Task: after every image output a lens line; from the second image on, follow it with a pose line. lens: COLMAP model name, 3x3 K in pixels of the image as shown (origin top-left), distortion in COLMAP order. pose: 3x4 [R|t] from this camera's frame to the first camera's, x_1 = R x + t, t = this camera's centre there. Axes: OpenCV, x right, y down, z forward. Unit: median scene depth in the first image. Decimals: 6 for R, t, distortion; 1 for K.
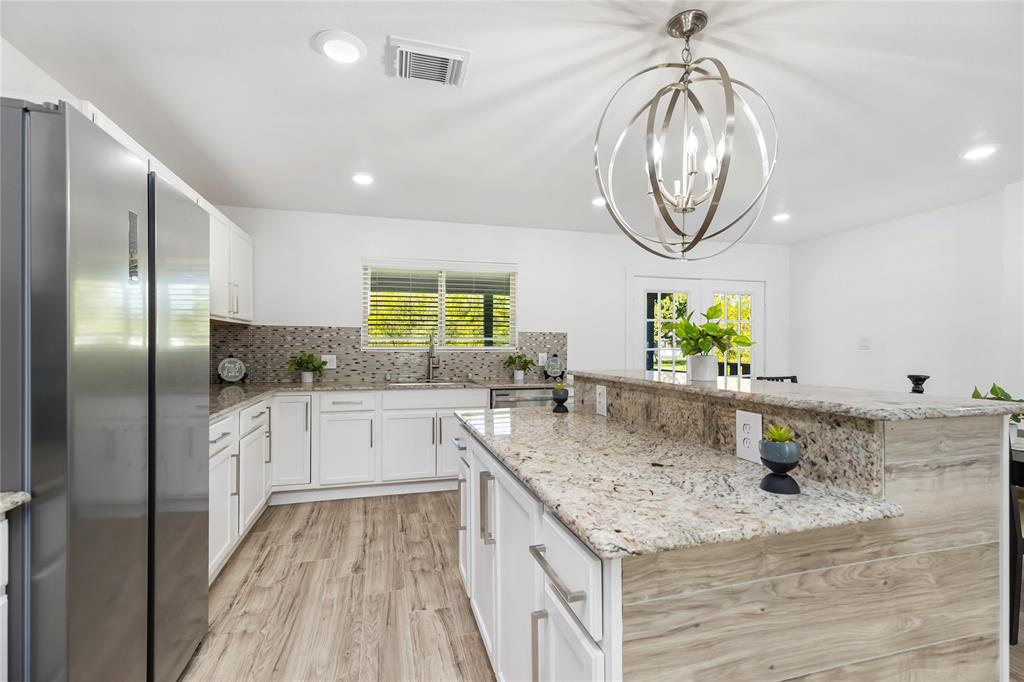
lens RADIAL K [[469.1, 0, 515.1], [0, 469.1, 348.6], [0, 0, 1]] dist [0.010722, -0.000845]
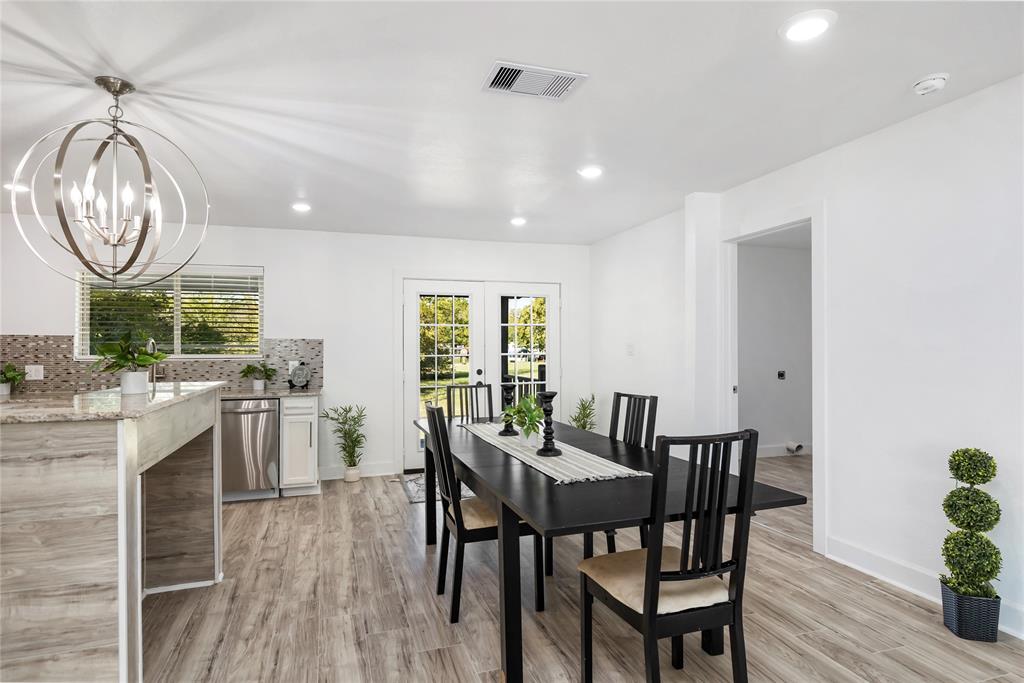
lens RADIAL K [[559.2, 0, 511.0], [0, 559.2, 341.9], [0, 0, 1]] dist [-0.000830, 0.002770]
pose [[0.999376, -0.004107, 0.035077, 2.113654], [0.004556, 0.999908, -0.012746, -0.058824], [-0.035021, 0.012898, 0.999303, -0.648672]]
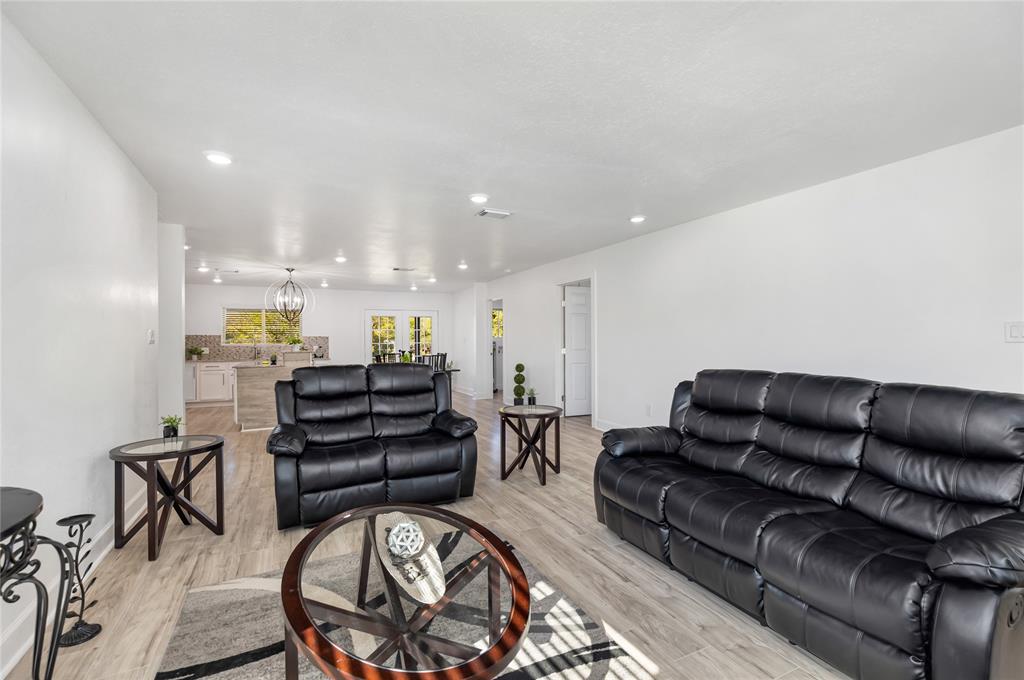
lens RADIAL K [[469.1, 0, 518.0], [0, 469.1, 341.0], [0, 0, 1]] dist [0.010722, -0.000845]
pose [[0.983625, -0.009619, 0.179969, 2.727466], [0.010886, 0.999922, -0.006057, 0.044957], [-0.179897, 0.007917, 0.983654, -6.048674]]
